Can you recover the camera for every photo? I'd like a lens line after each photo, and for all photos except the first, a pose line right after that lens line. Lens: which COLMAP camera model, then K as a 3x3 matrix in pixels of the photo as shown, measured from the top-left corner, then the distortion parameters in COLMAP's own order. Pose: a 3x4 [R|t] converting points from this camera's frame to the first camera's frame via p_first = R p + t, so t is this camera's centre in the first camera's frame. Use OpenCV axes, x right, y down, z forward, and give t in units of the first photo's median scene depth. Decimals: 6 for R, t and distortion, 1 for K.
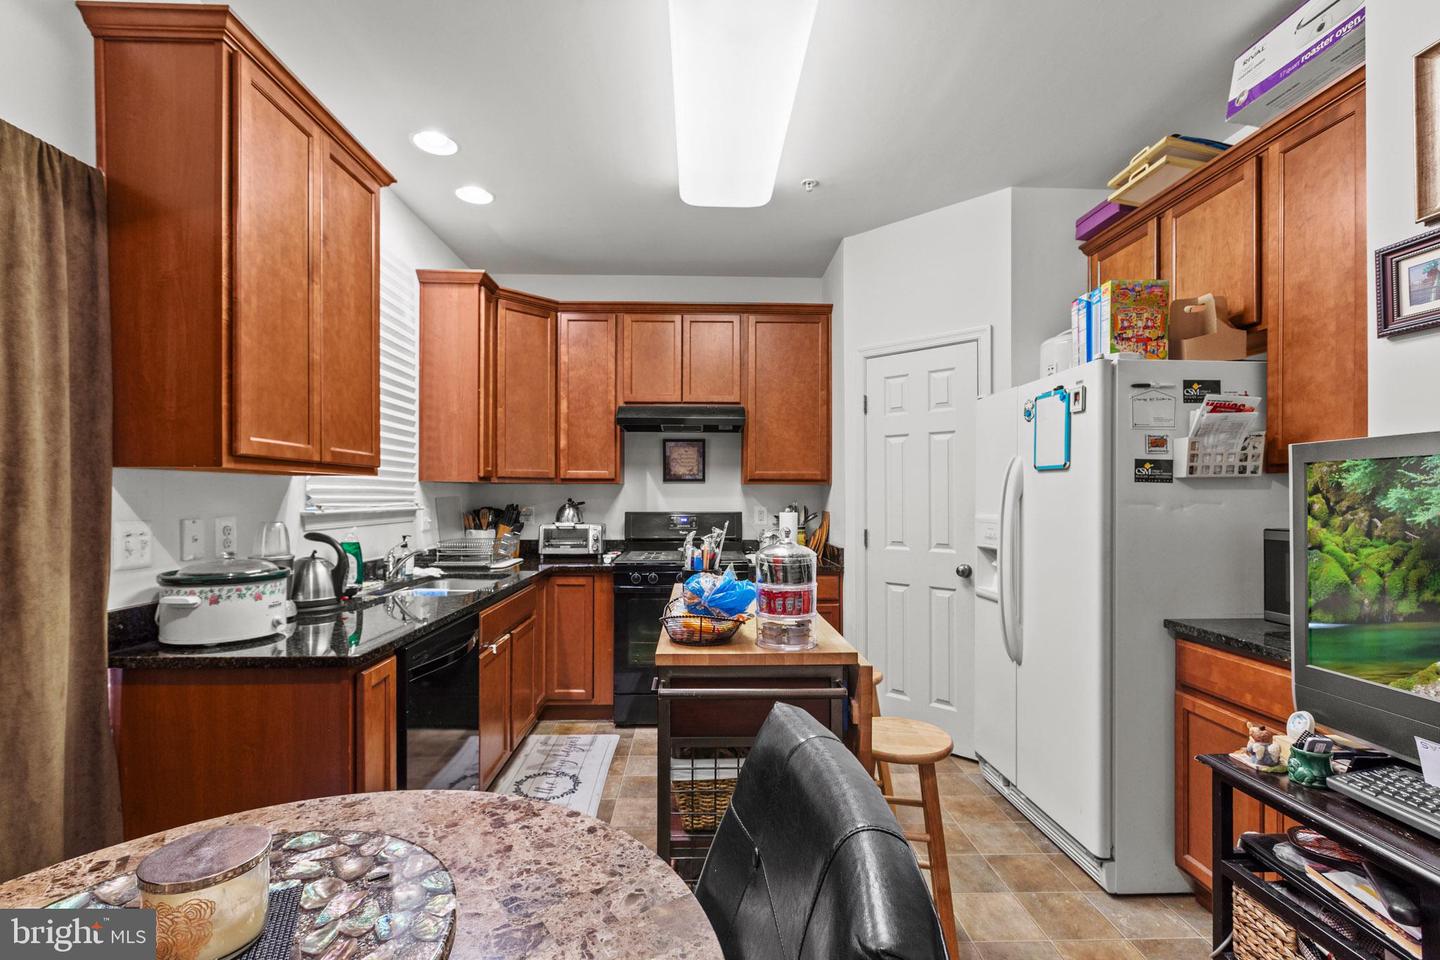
lens RADIAL K [[647.2, 0, 713.9], [0, 647.2, 490.9], [0, 0, 1]] dist [-0.000153, 0.000100]
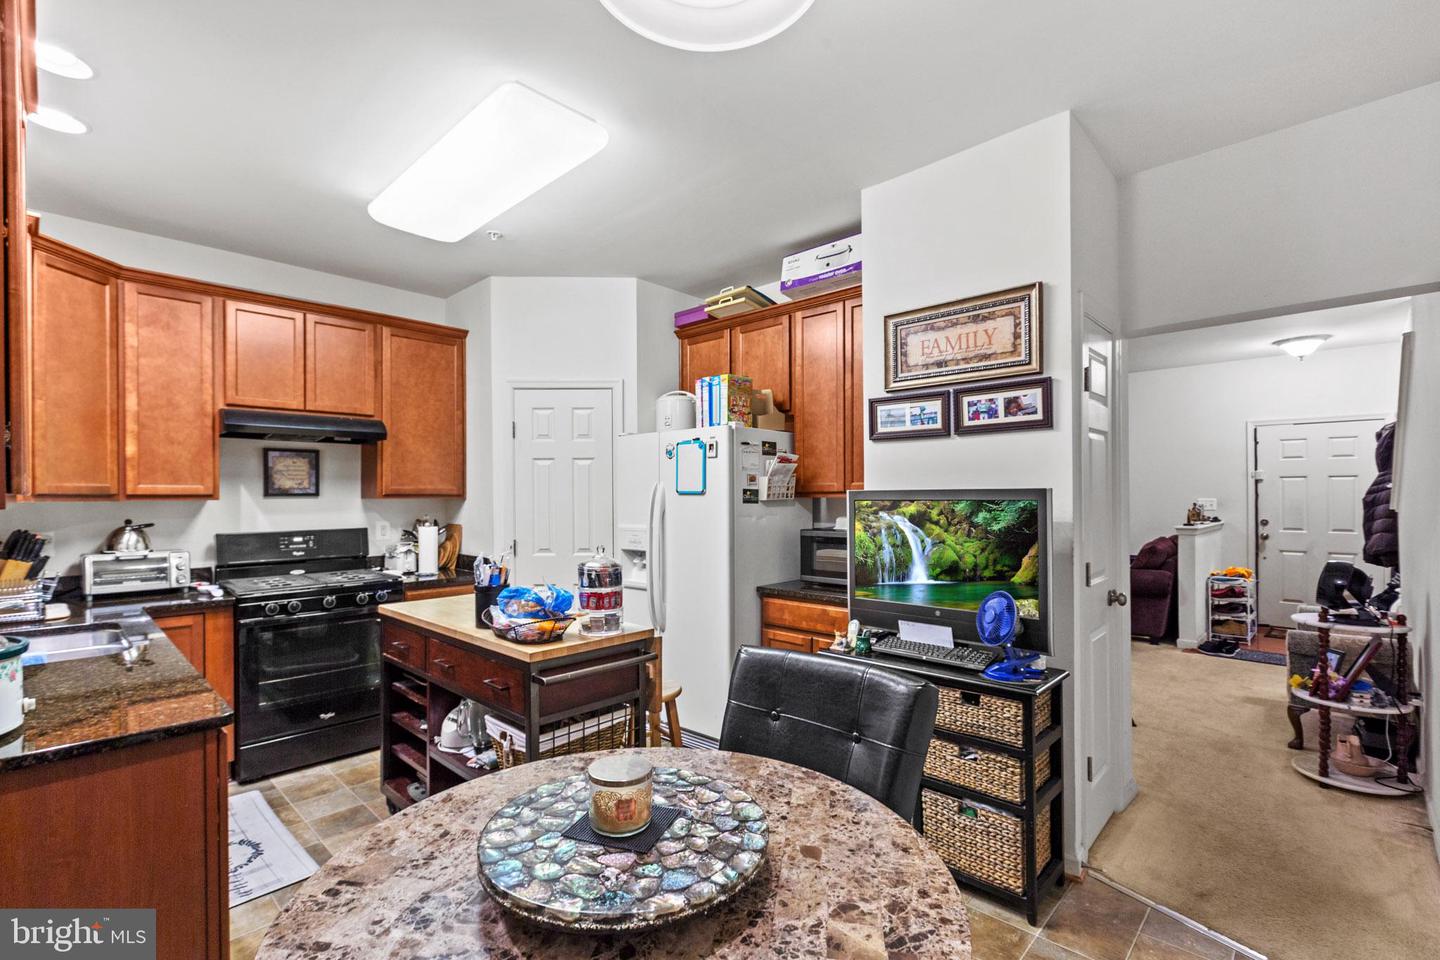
lens RADIAL K [[655.3, 0, 718.6], [0, 655.3, 491.0], [0, 0, 1]] dist [0.001705, 0.000433]
pose [[0.708293, -0.000741, 0.705919, -0.384246], [0.000071, 1.000000, 0.000977, -0.032508], [-0.705919, -0.000642, 0.708292, -0.078801]]
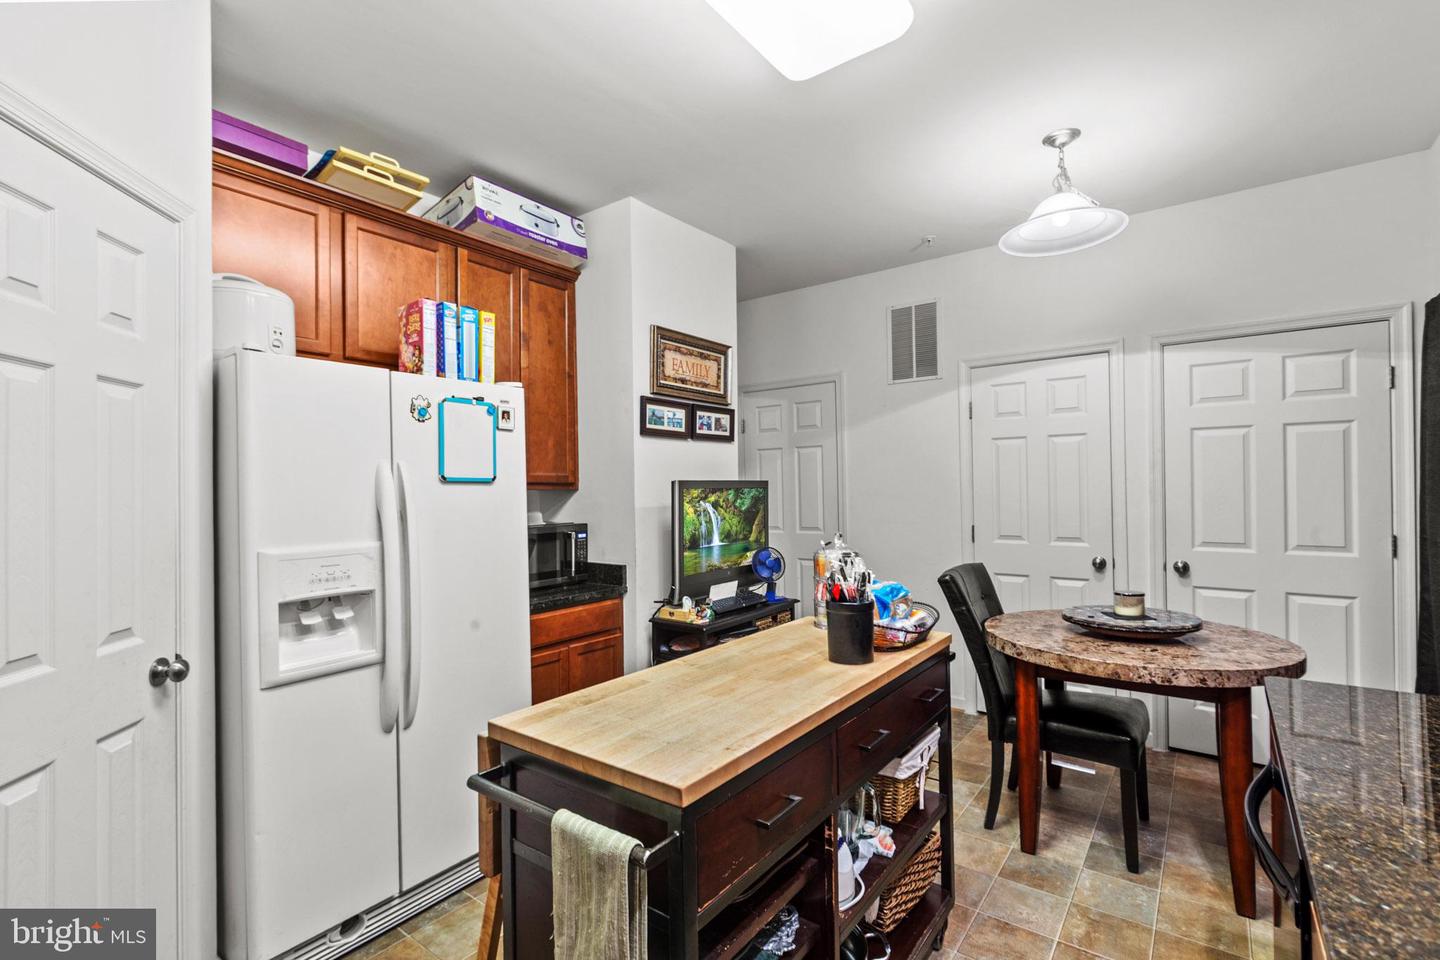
lens RADIAL K [[647.2, 0, 713.9], [0, 647.2, 490.9], [0, 0, 1]] dist [-0.000153, 0.000100]
pose [[-0.777354, 0.011245, 0.628963, -0.275129], [0.009292, 0.999936, -0.006393, -0.008347], [-0.628994, 0.000875, -0.777409, 1.196603]]
